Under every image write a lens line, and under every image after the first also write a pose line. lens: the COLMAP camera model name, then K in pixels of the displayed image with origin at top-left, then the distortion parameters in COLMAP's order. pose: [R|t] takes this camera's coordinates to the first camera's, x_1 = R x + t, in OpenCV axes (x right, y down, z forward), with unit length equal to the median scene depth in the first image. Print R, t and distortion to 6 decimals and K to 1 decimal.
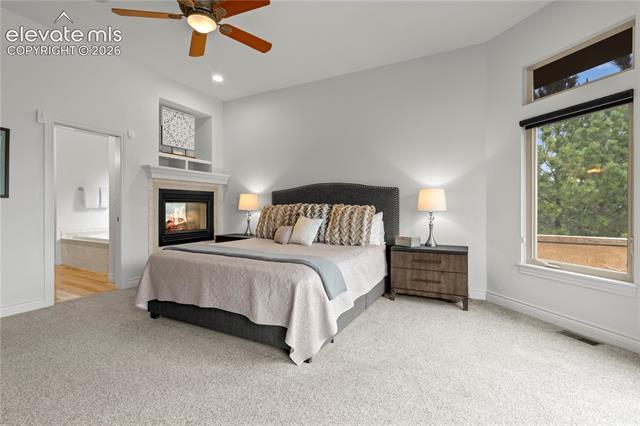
lens RADIAL K [[298.9, 0, 321.6], [0, 298.9, 205.0], [0, 0, 1]] dist [-0.001526, -0.000373]
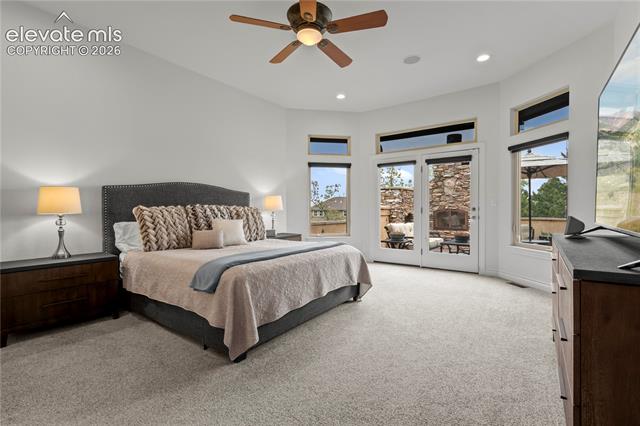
lens RADIAL K [[298.9, 0, 321.6], [0, 298.9, 205.0], [0, 0, 1]] dist [-0.001526, -0.000373]
pose [[0.140006, 0.010791, 0.990092, -0.745132], [-0.000850, 0.999942, -0.010778, 0.005523], [-0.990150, 0.000668, 0.140007, 0.421866]]
